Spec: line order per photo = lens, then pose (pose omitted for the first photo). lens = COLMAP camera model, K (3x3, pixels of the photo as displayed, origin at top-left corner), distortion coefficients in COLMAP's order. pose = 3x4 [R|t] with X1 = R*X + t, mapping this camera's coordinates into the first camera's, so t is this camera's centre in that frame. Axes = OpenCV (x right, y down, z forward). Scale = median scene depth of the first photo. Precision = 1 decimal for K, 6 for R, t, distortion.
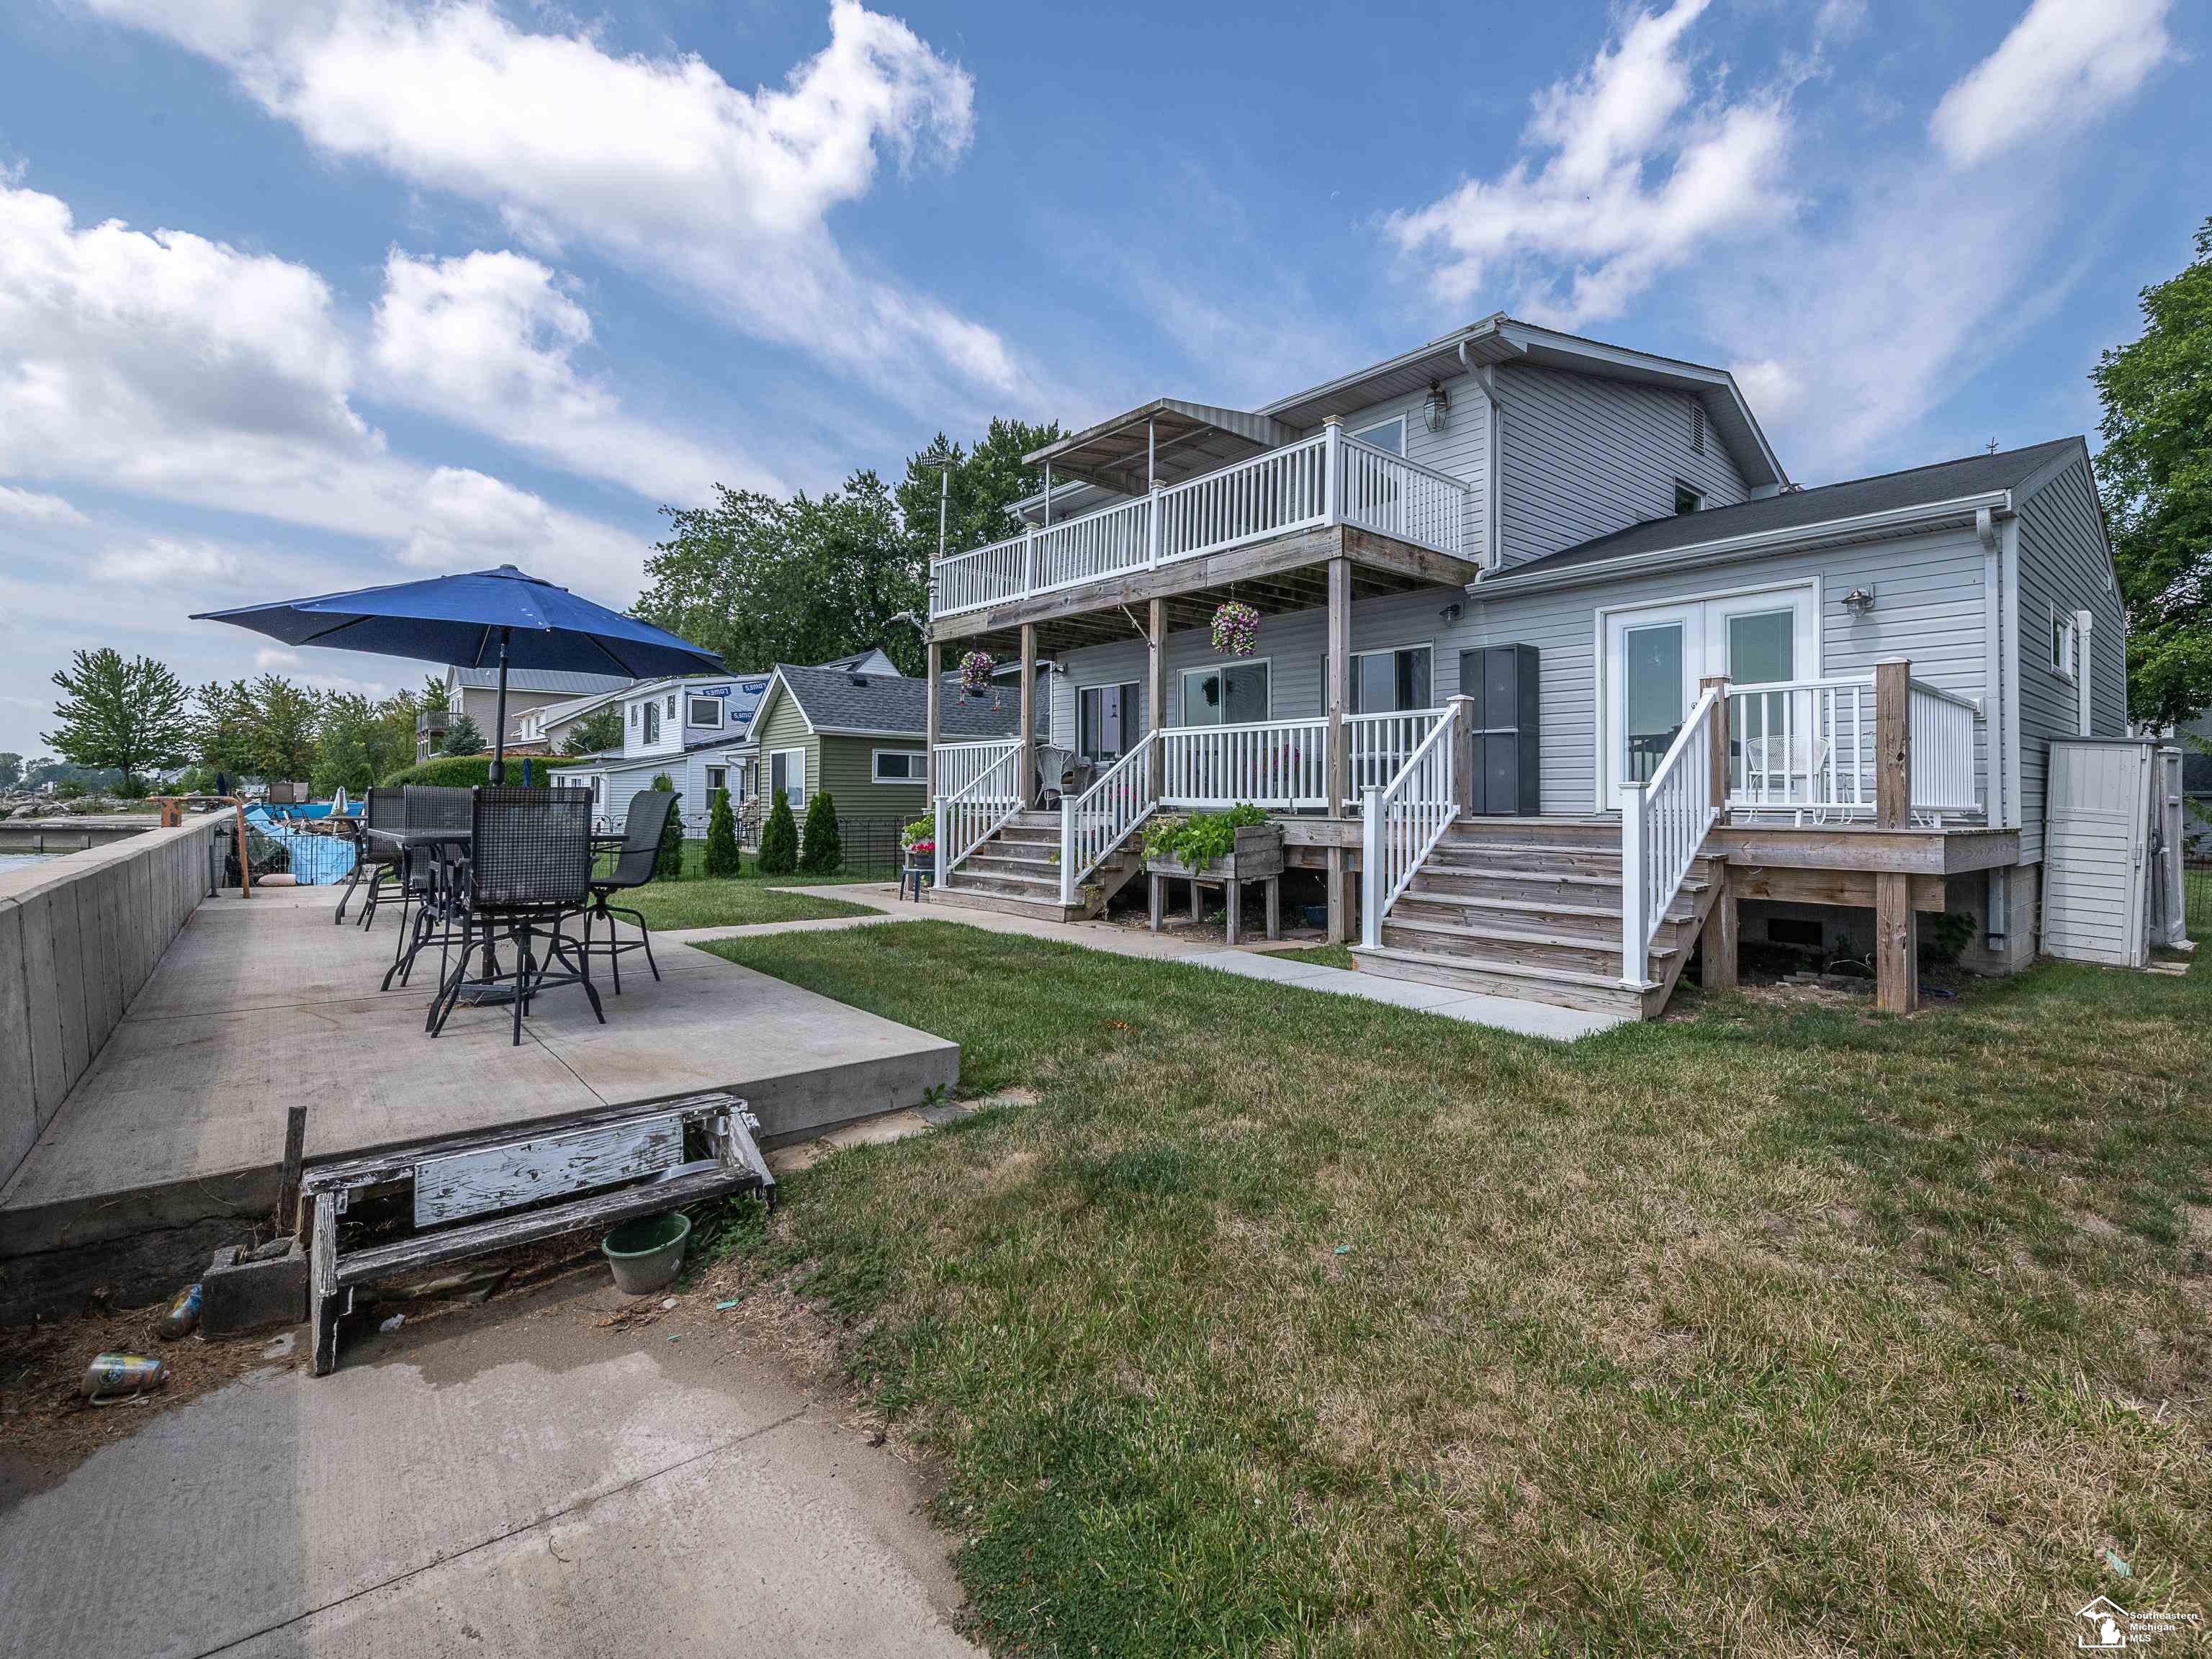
lens RADIAL K [[985.1, 0, 1100.0], [0, 985.1, 776.4], [0, 0, 1]] dist [0.008846, -0.000012]
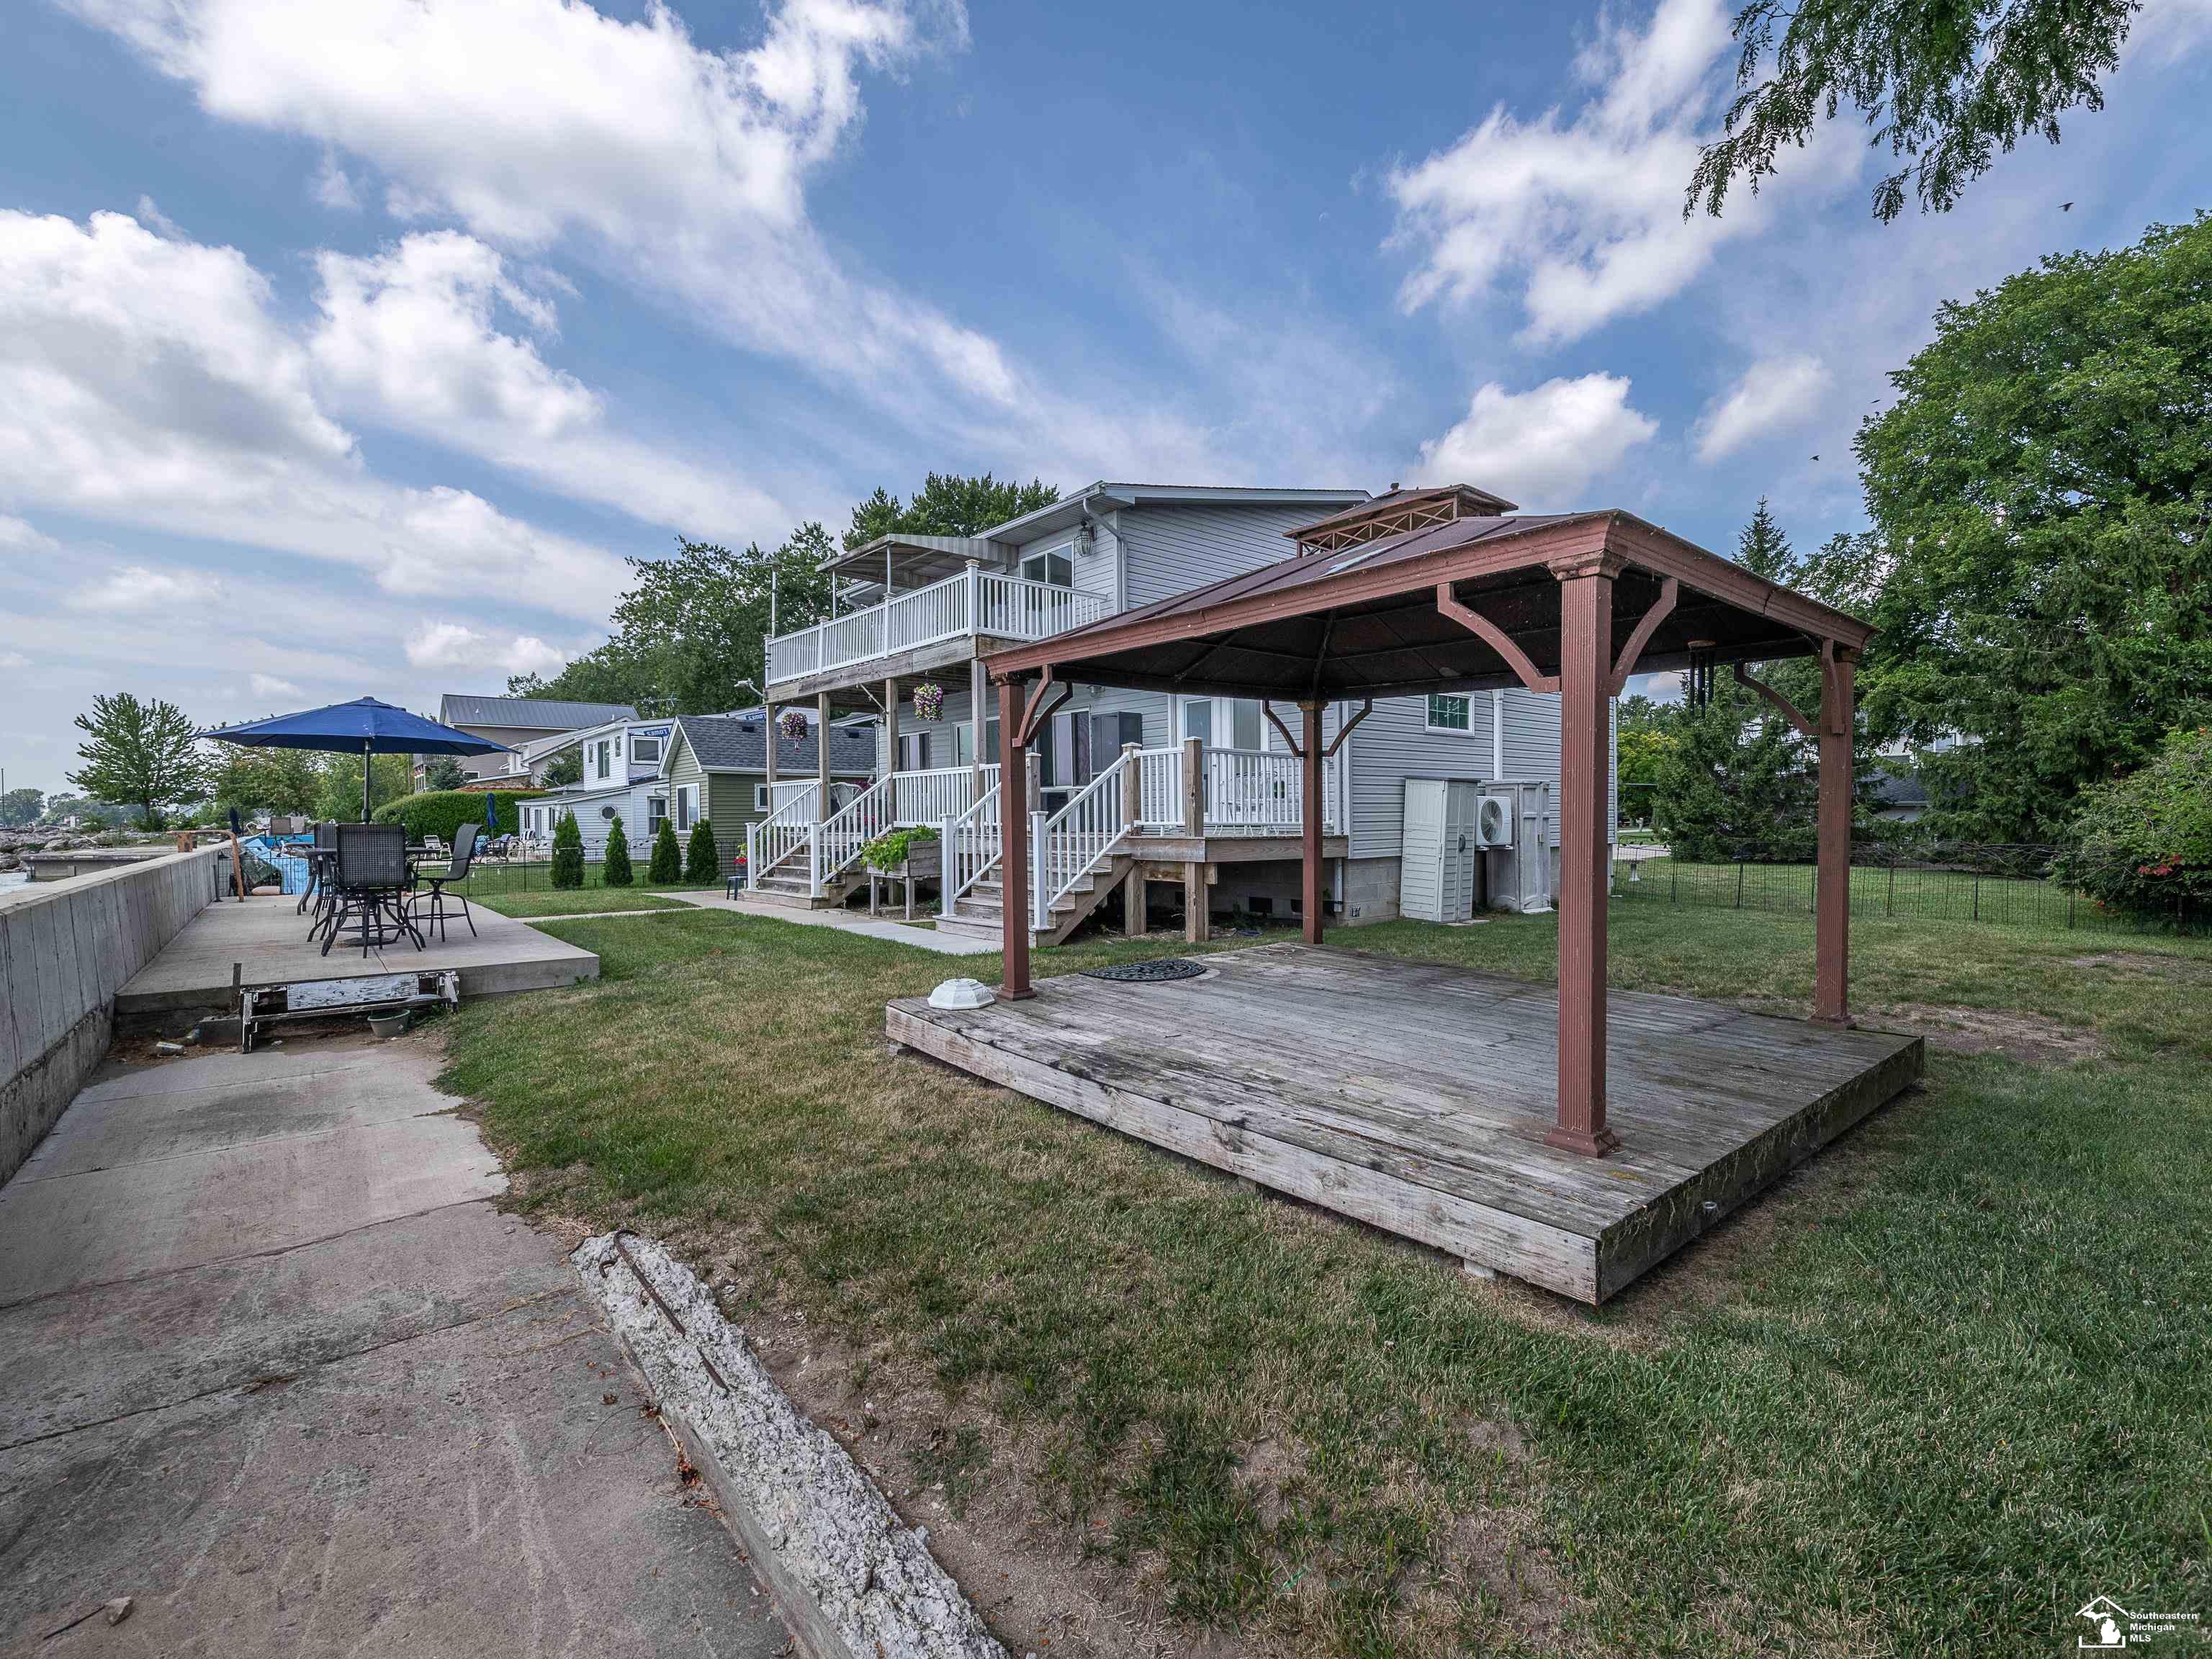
lens RADIAL K [[958.0, 0, 1106.0], [0, 958.0, 829.5], [0, 0, 1]] dist [-0.000387, -0.000032]
pose [[0.999848, -0.013606, 0.010907, 0.228421], [0.013235, 0.999355, 0.033397, -0.005774], [-0.011354, -0.033248, 0.999383, -0.238170]]
